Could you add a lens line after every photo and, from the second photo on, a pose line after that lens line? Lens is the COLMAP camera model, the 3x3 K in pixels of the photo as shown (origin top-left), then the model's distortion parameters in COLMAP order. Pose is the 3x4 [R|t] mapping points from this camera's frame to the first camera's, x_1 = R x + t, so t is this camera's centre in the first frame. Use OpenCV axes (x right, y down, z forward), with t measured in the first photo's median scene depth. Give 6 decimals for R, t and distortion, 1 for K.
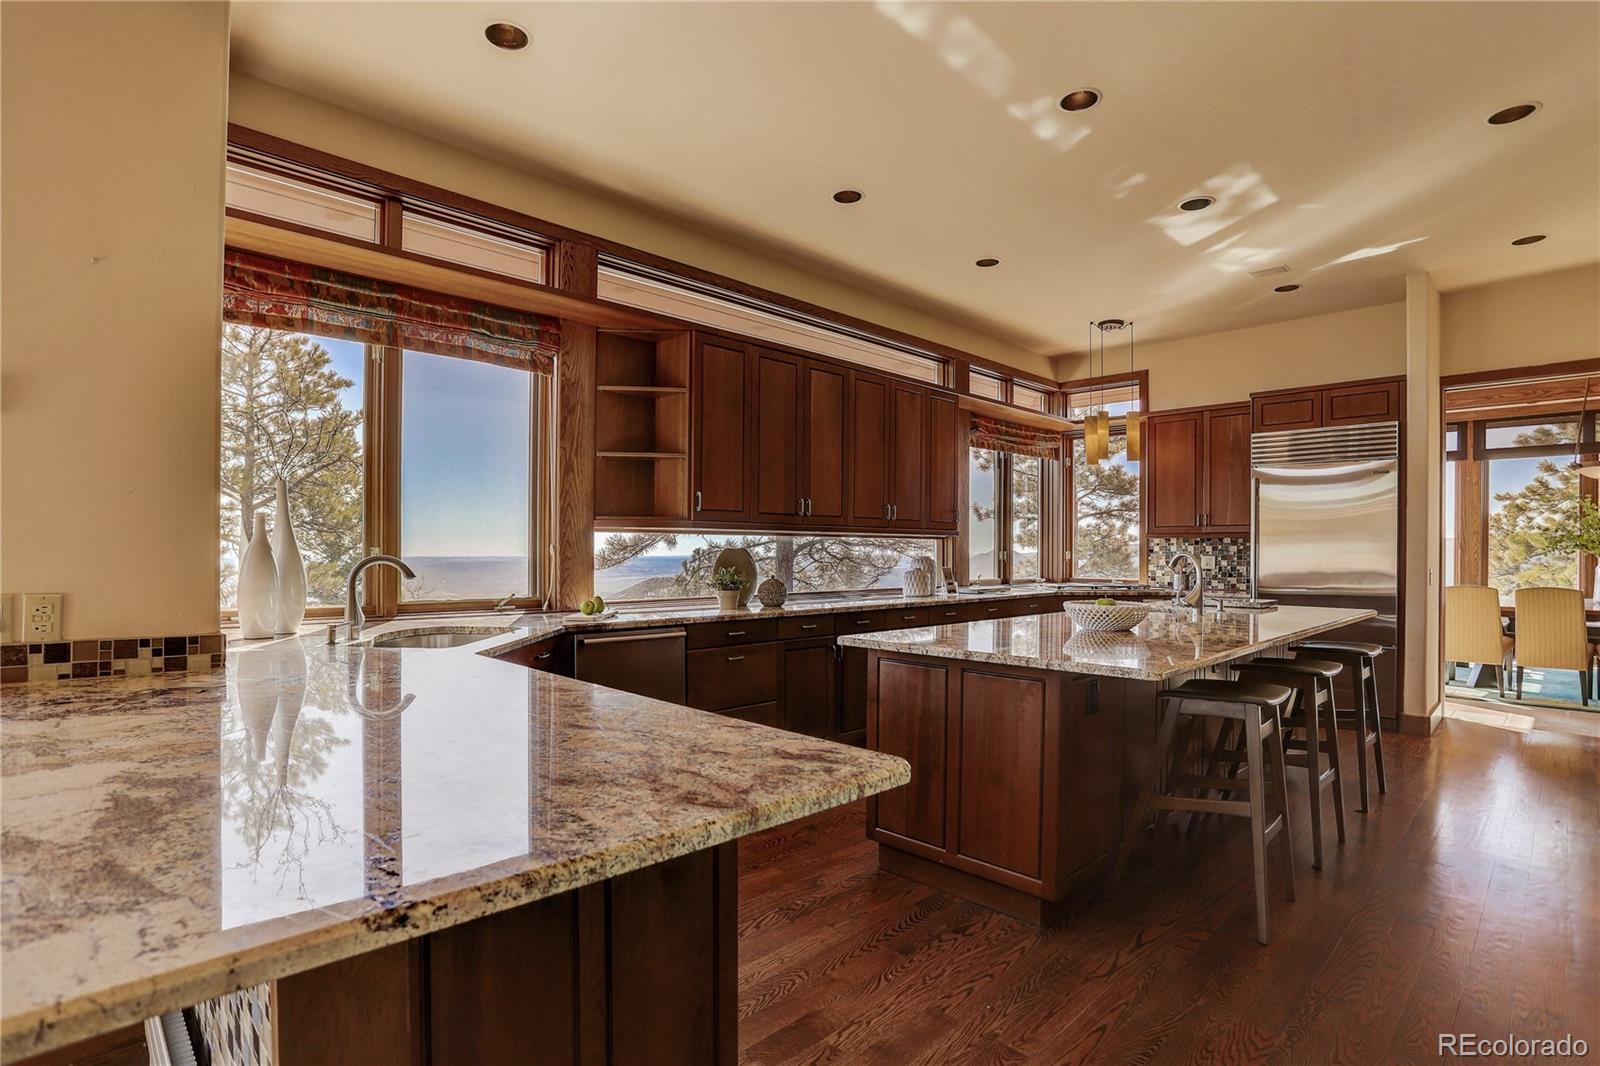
lens RADIAL K [[786.0, 0, 776.7], [0, 786.0, 560.6], [0, 0, 1]] dist [-0.046534, 0.016095]
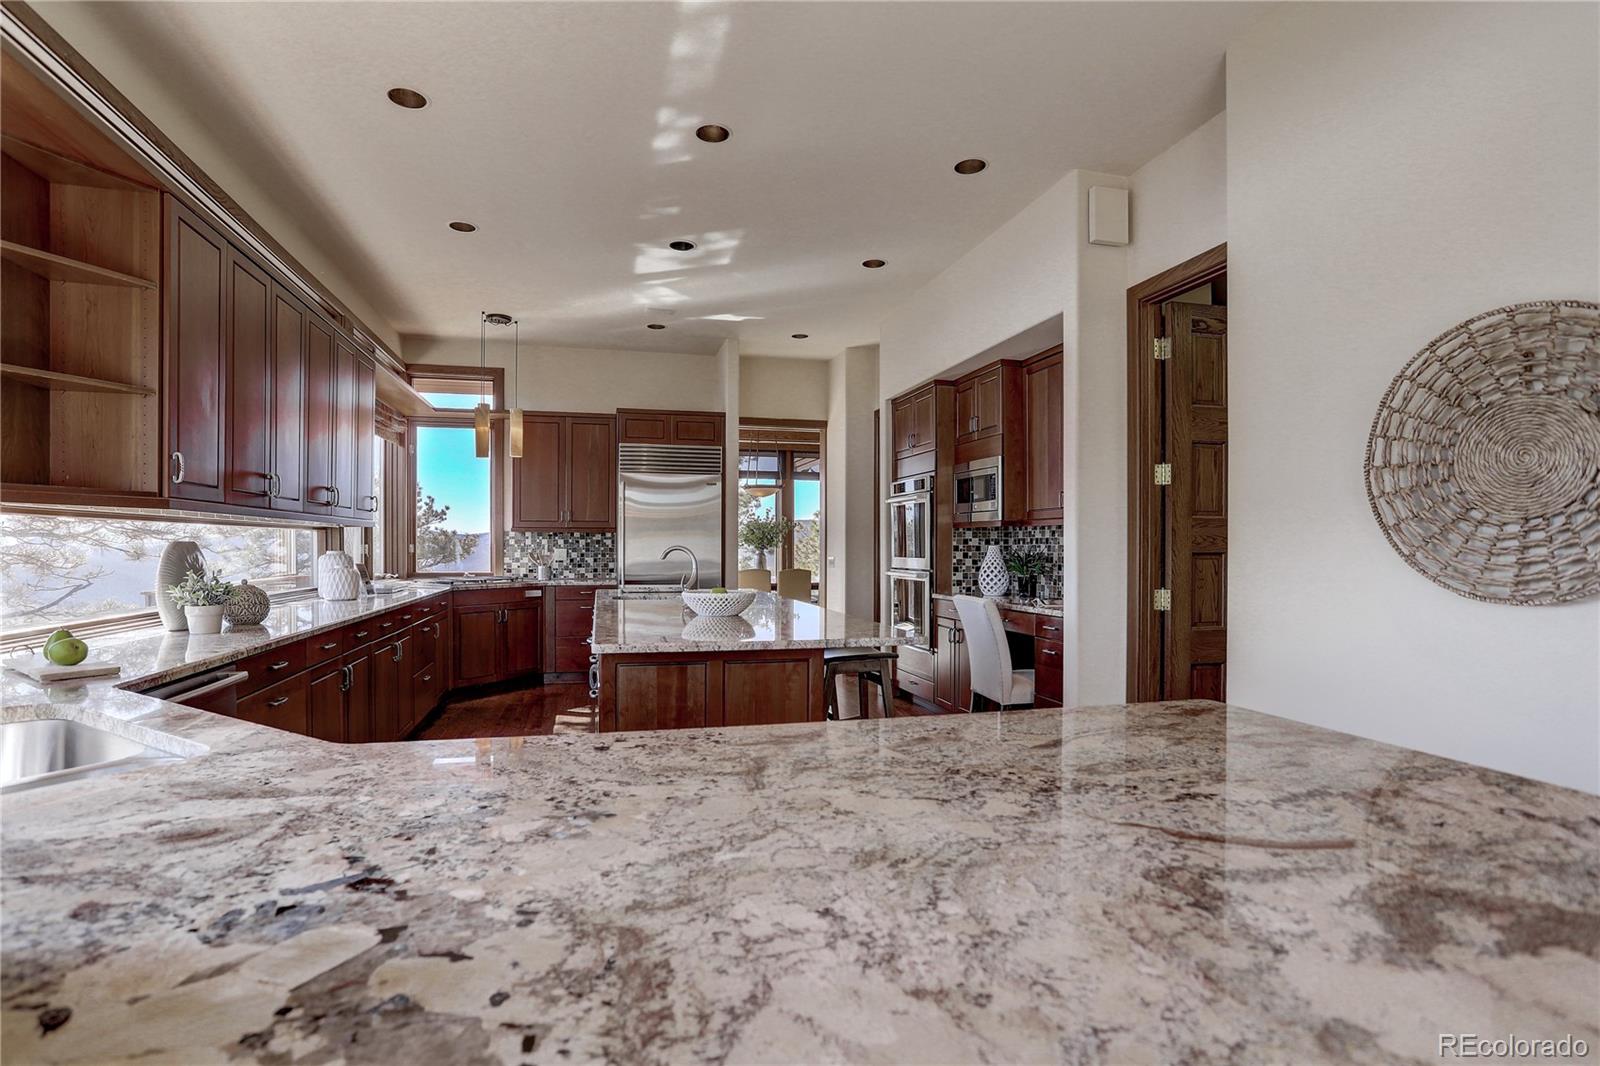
lens RADIAL K [[786.0, 0, 786.0], [0, 786.0, 539.4], [0, 0, 1]] dist [-0.046534, 0.016095]
pose [[0.495212, 0.001019, 0.868772, -0.287075], [0.015882, 0.999822, -0.010226, -0.002829], [-0.868627, 0.018862, 0.495108, 0.205584]]
